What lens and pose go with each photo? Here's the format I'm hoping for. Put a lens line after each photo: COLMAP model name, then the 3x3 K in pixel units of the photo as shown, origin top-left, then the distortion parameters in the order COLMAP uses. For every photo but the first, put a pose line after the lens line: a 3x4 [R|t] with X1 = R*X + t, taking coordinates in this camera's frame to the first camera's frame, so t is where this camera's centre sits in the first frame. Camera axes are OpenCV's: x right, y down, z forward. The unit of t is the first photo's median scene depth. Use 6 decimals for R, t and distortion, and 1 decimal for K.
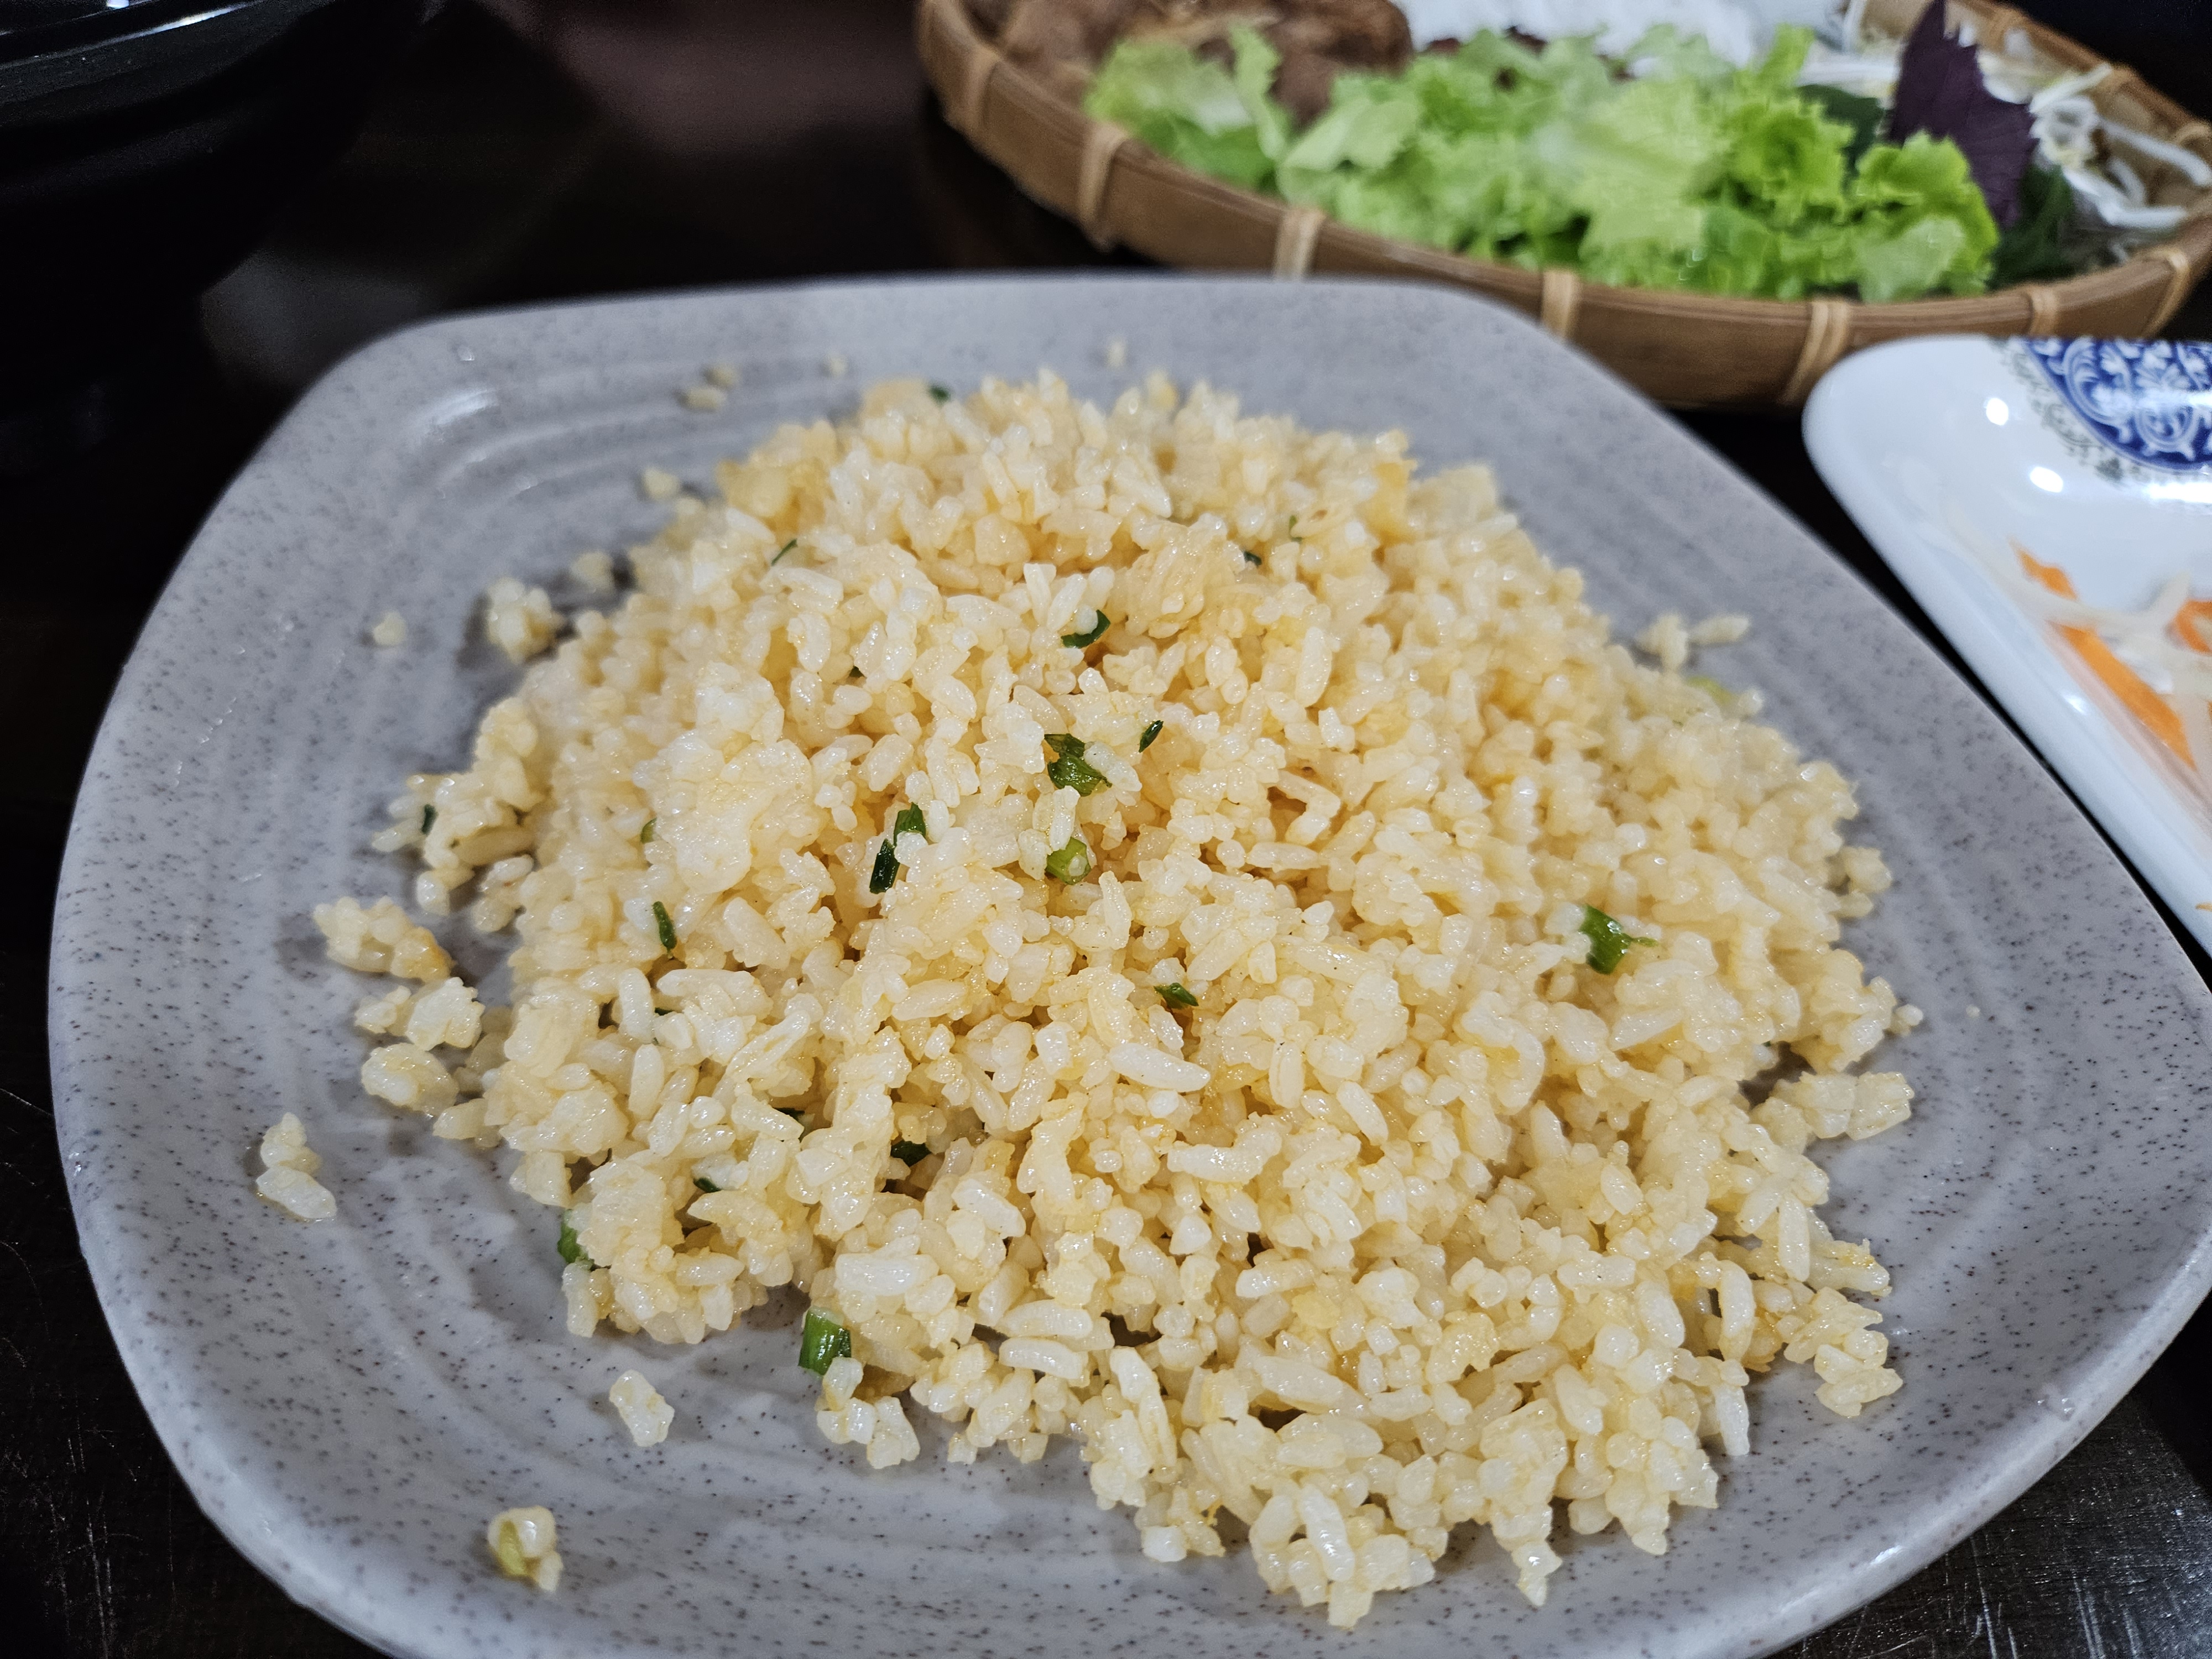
lens RADIAL K [[1492.9, 0, 1107.5], [0, 1492.9, 837.4], [0, 0, 1]] dist [-0.006309, -0.001368]
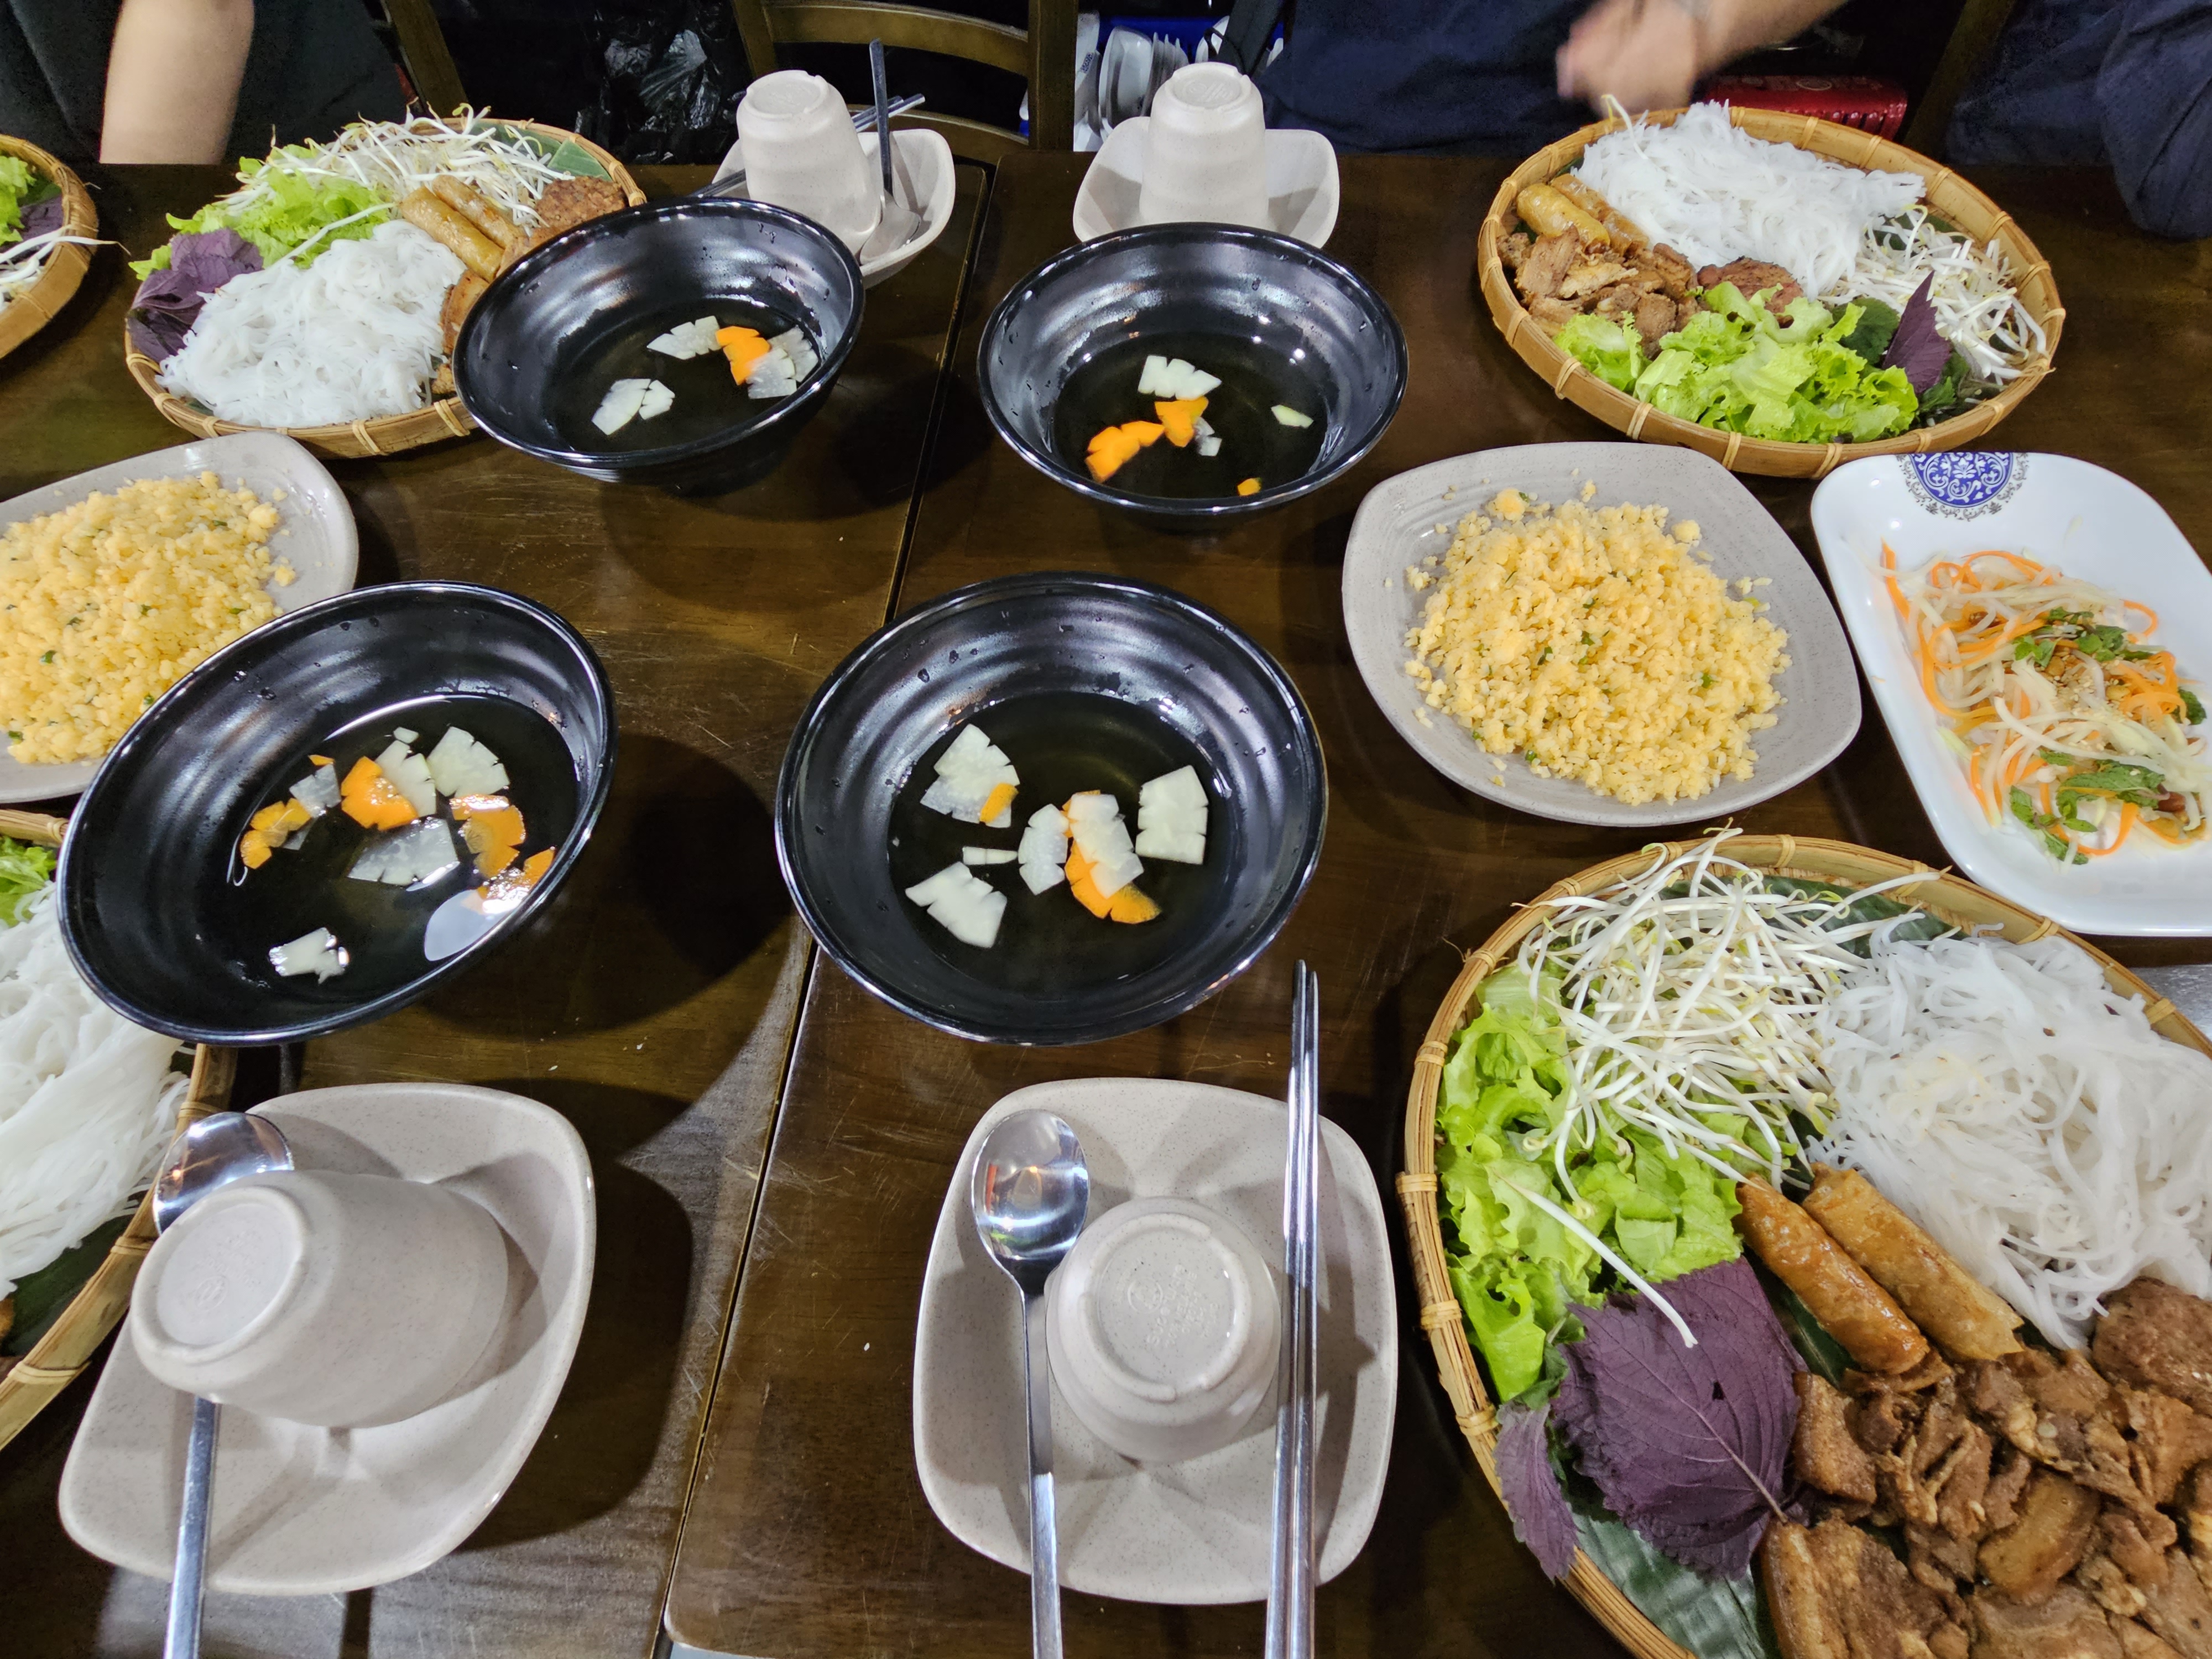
lens RADIAL K [[1120.0, 0, 1114.5], [0, 1120.0, 818.6], [0, 0, 1]] dist [-0.002510, 0.000287]
pose [[0.982303, 0.065725, -0.175387, -0.788984], [-0.012883, 0.957901, 0.286809, -0.475123], [0.186854, -0.279474, 0.941796, -2.590841]]
